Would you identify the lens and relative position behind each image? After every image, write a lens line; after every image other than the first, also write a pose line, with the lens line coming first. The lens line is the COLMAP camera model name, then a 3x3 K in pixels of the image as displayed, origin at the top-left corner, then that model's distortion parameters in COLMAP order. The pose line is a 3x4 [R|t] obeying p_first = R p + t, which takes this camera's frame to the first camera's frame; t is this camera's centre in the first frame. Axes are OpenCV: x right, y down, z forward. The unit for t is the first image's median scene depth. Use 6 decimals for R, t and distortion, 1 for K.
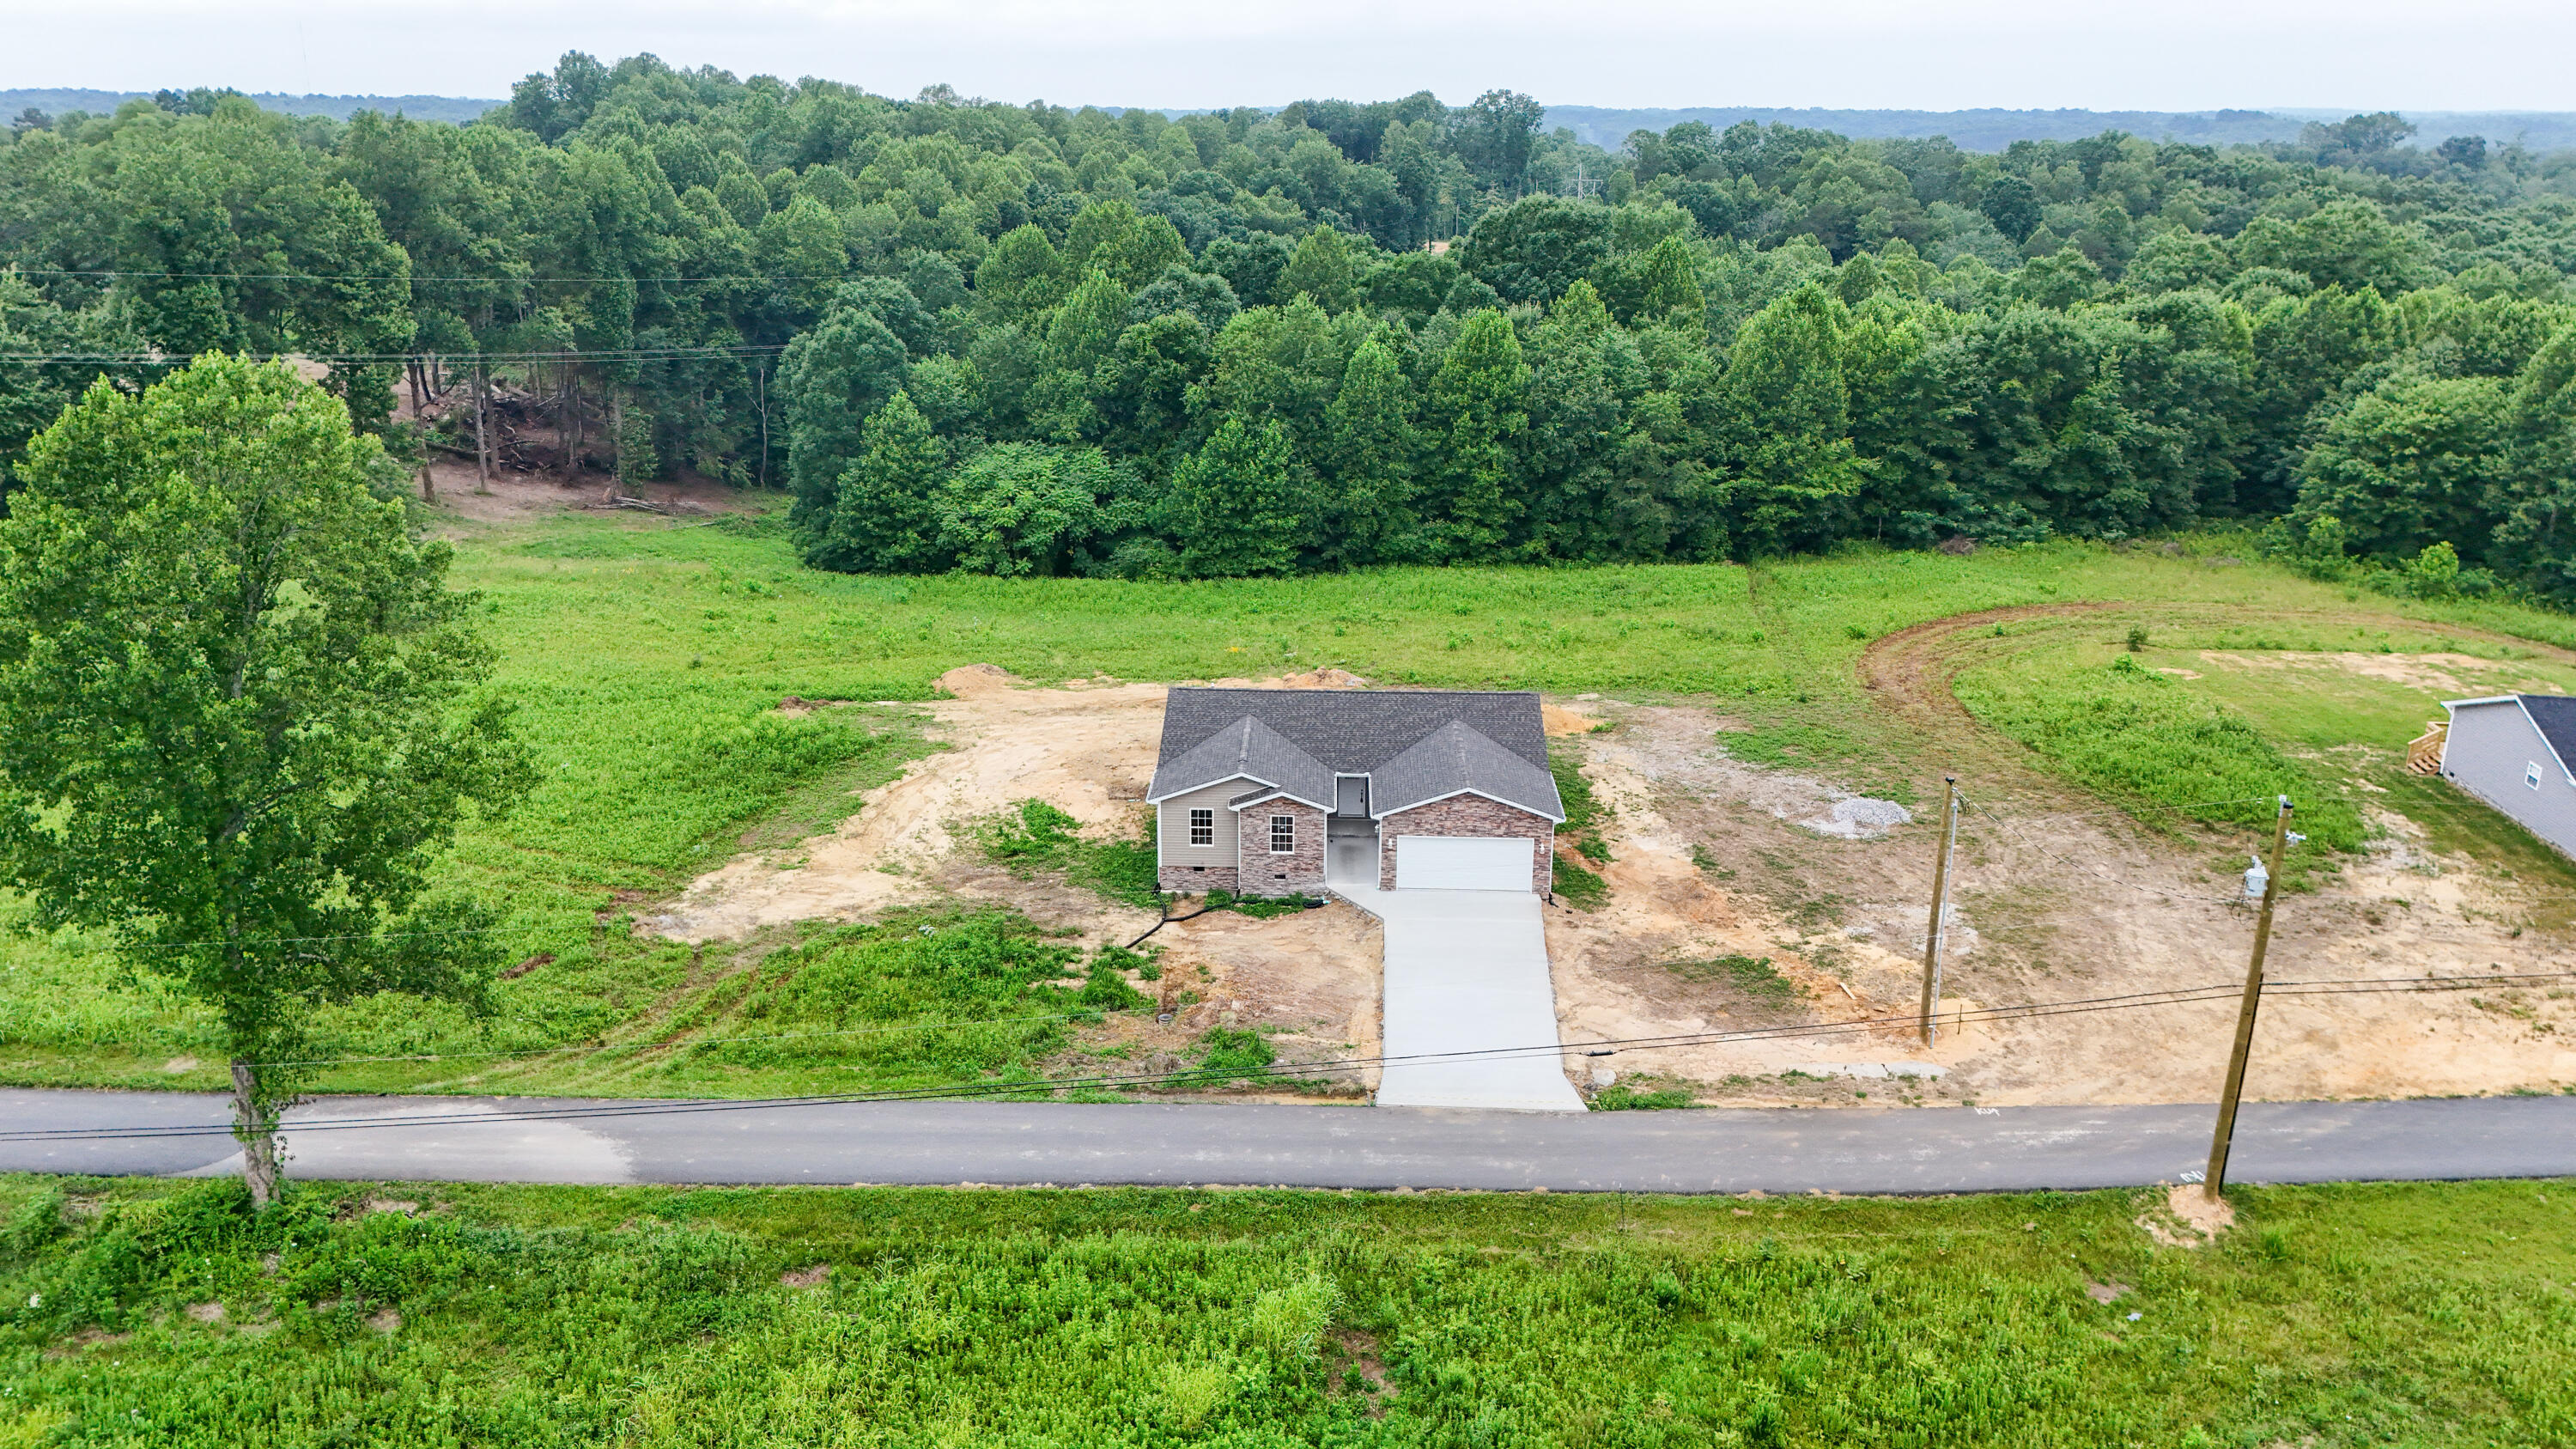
lens RADIAL K [[1891.5, 0, 1288.0], [0, 1891.5, 724.5], [0, 0, 1]] dist [0.170307, -0.416047]
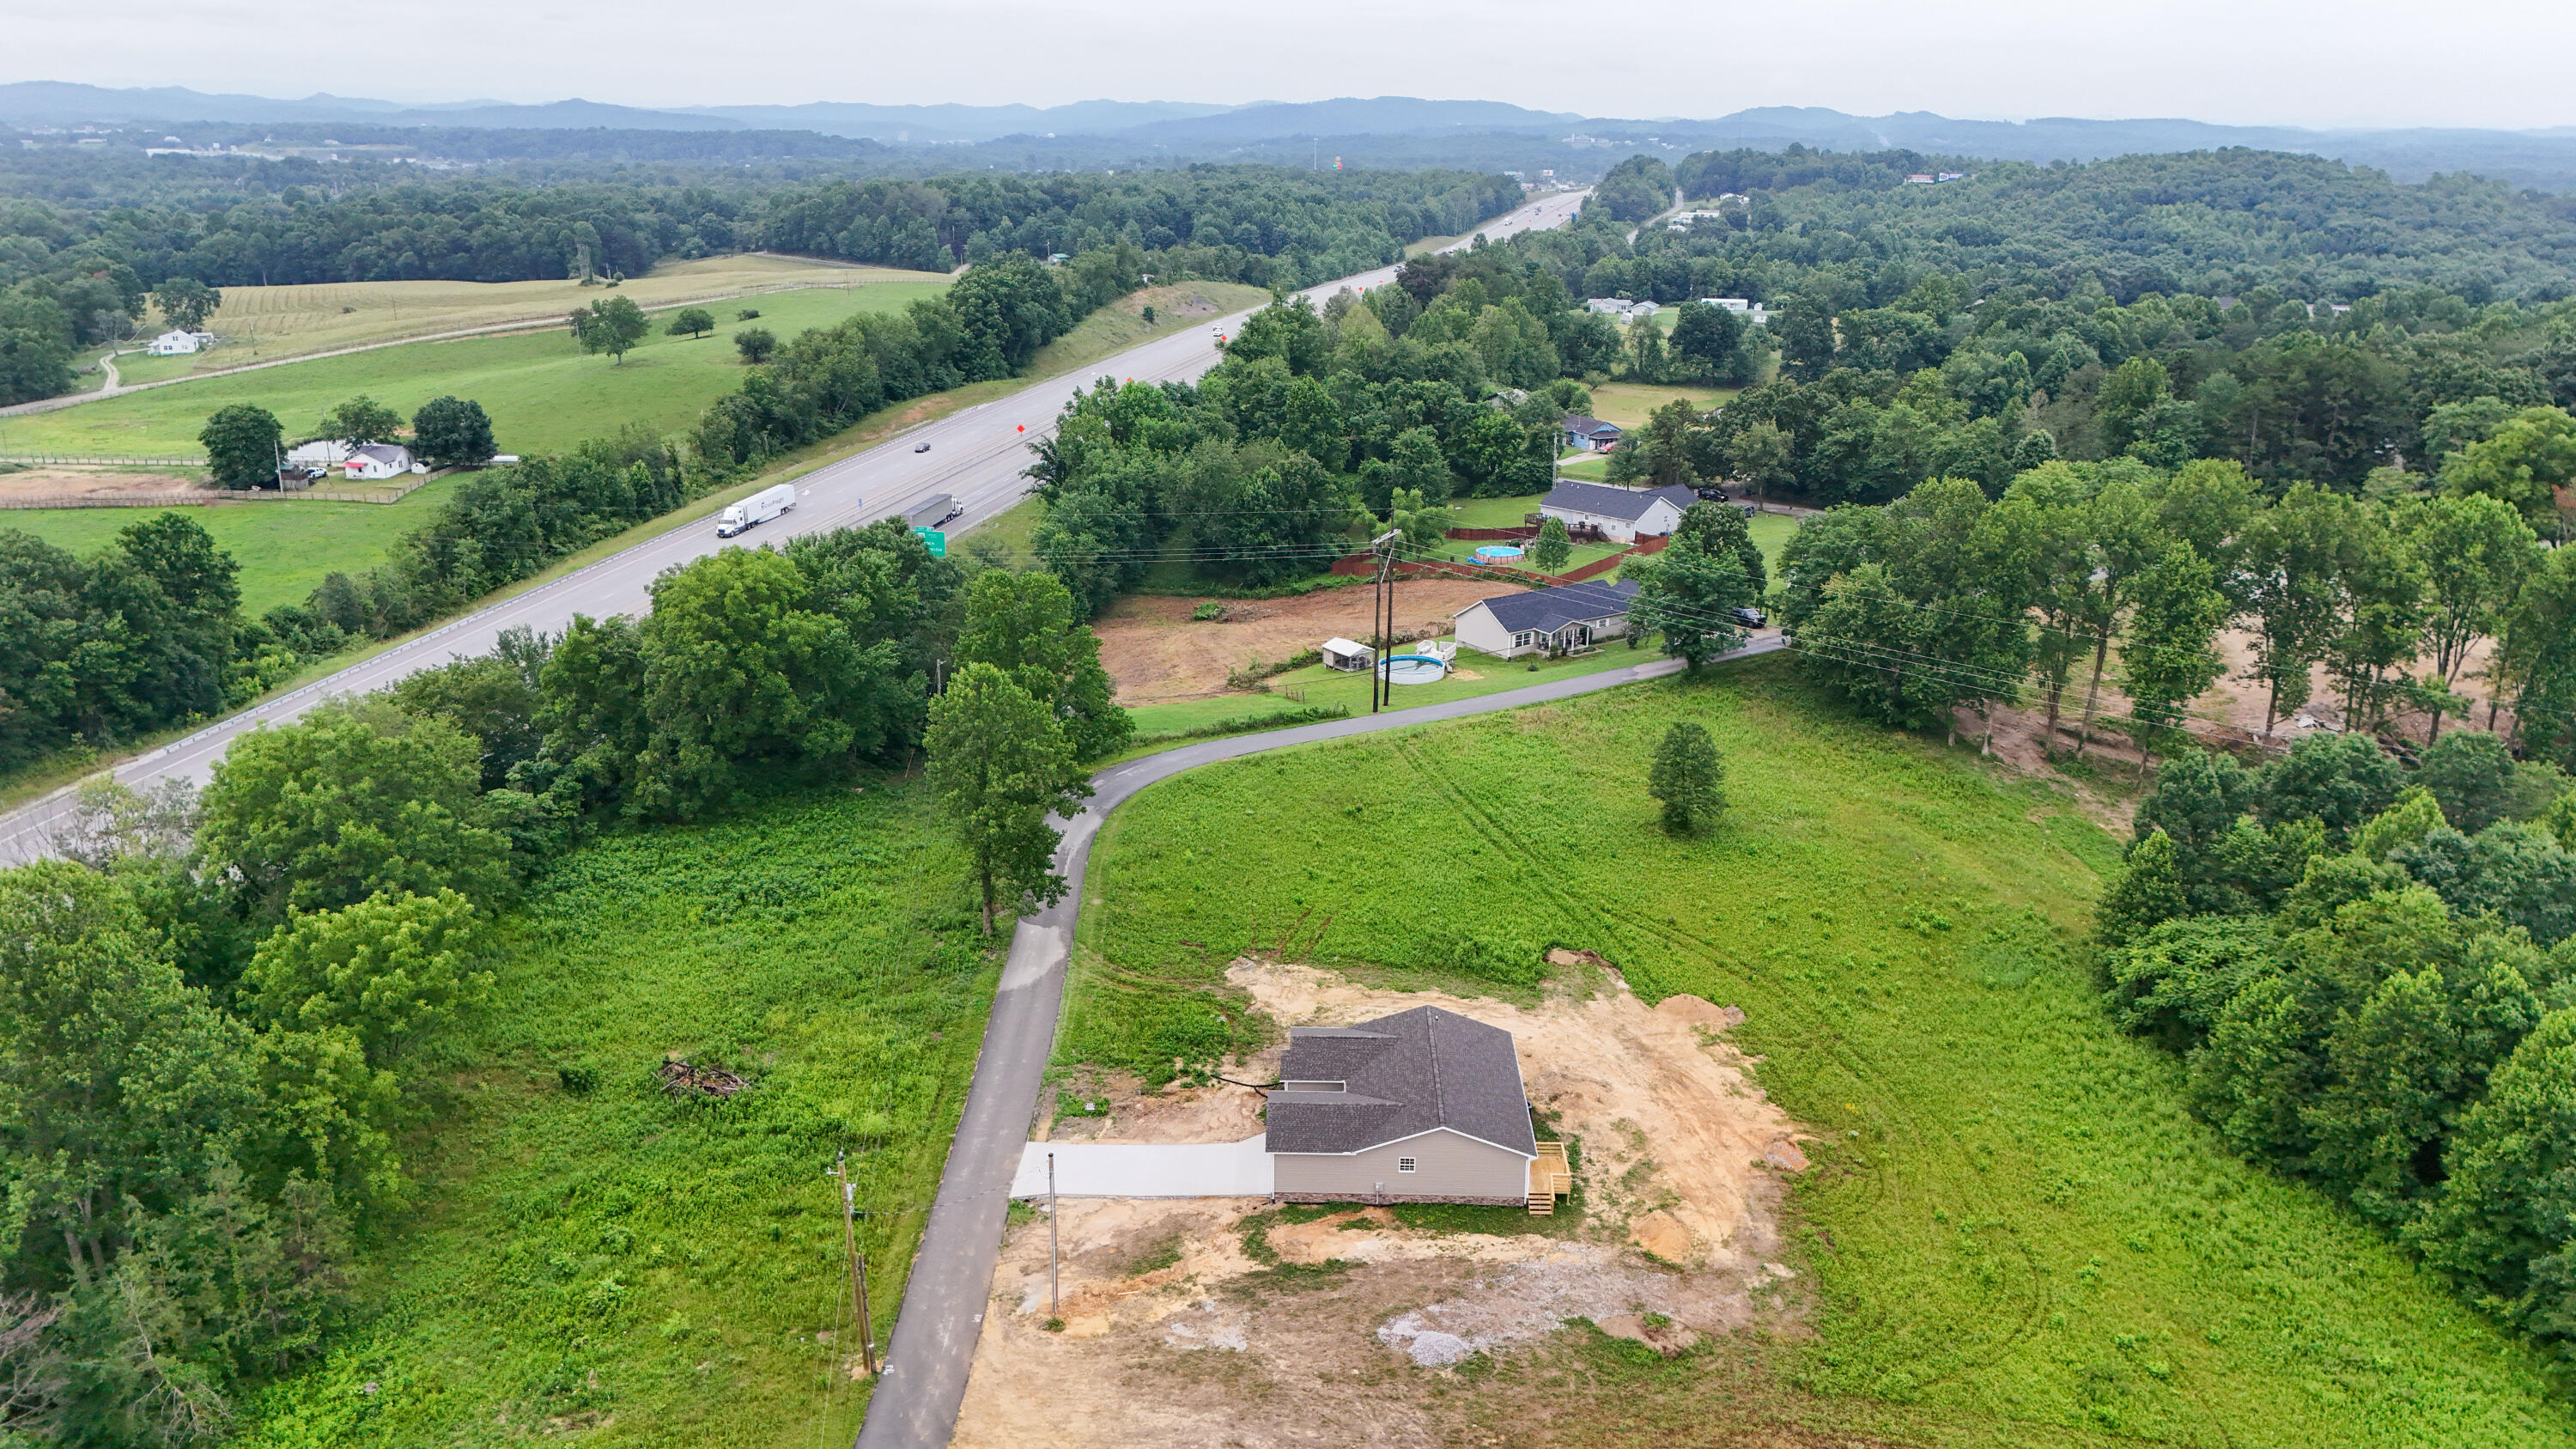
lens RADIAL K [[1891.5, 0, 1288.0], [0, 1891.5, 724.5], [0, 0, 1]] dist [0.170307, -0.416047]
pose [[0.009577, 0.298051, -0.954502, 1.571736], [-0.318337, 0.905792, 0.279647, -0.728179], [0.947929, 0.301175, 0.103555, 0.773818]]
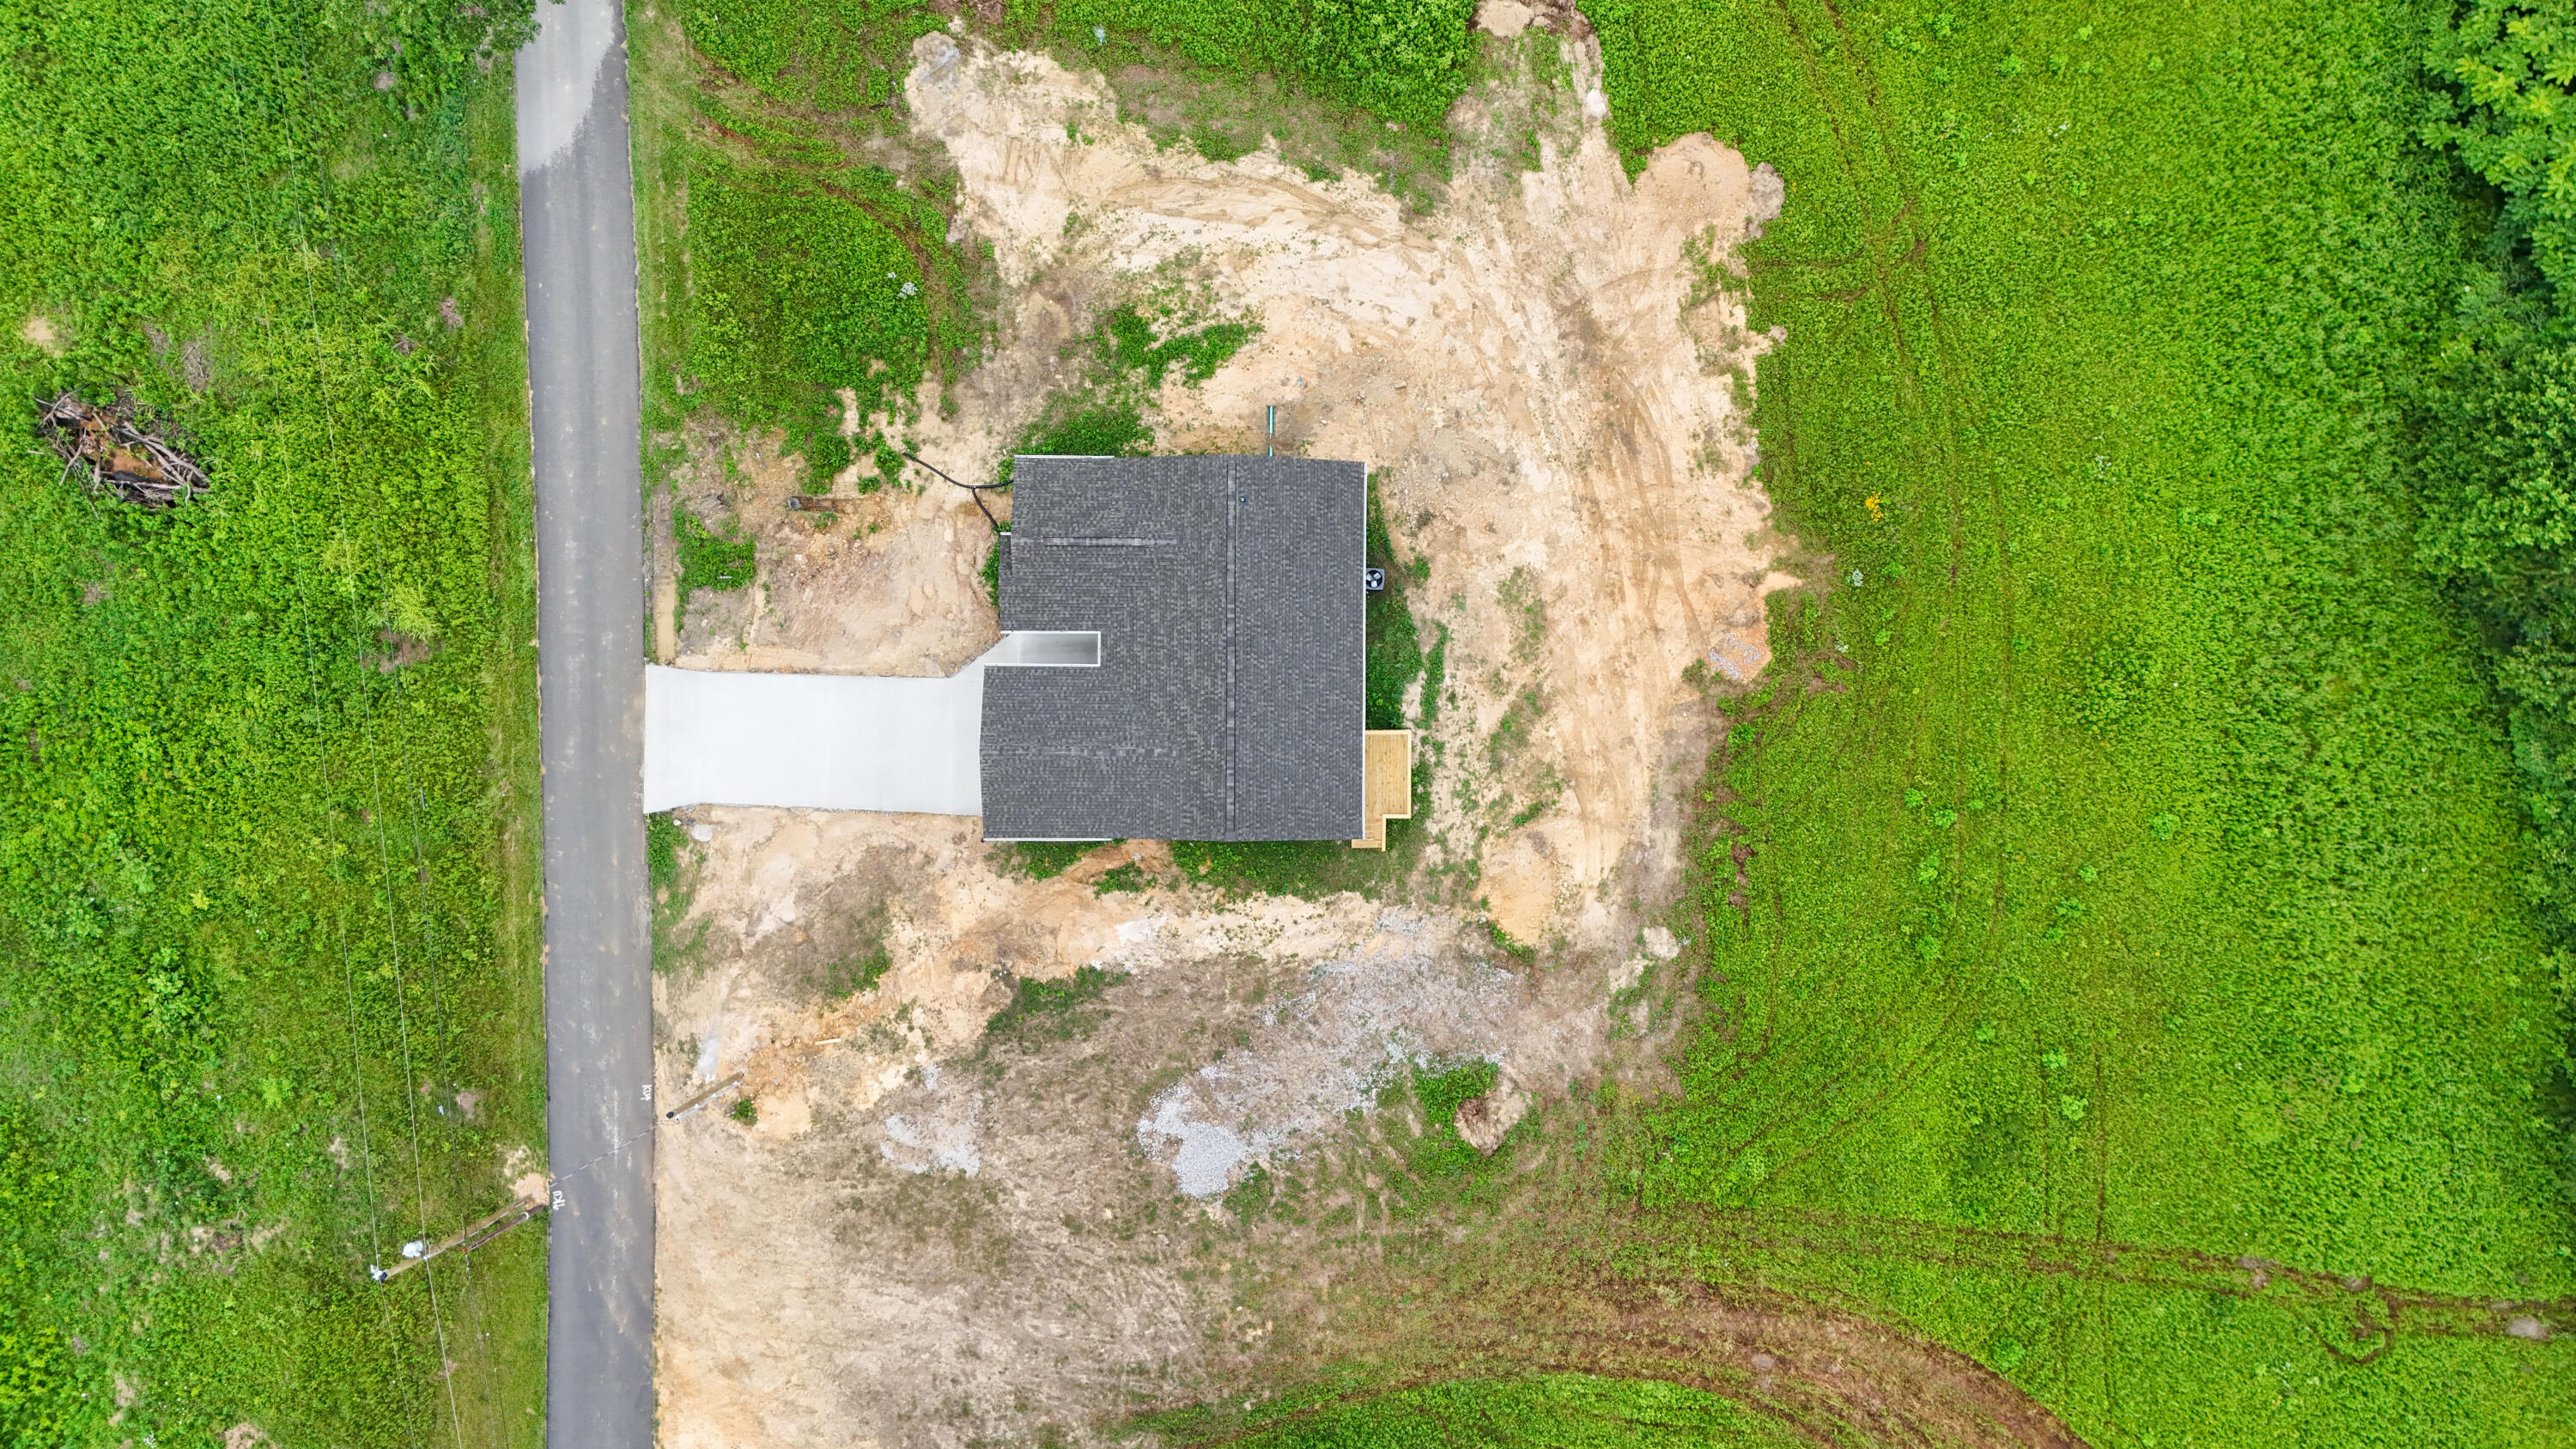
lens RADIAL K [[1891.5, 0, 1288.0], [0, 1891.5, 724.5], [0, 0, 1]] dist [0.170307, -0.416047]
pose [[0.022395, 0.999749, 0.000023, 0.085161], [-0.307833, 0.006874, 0.951415, -1.090893], [0.951177, -0.021314, 0.307910, 0.853817]]
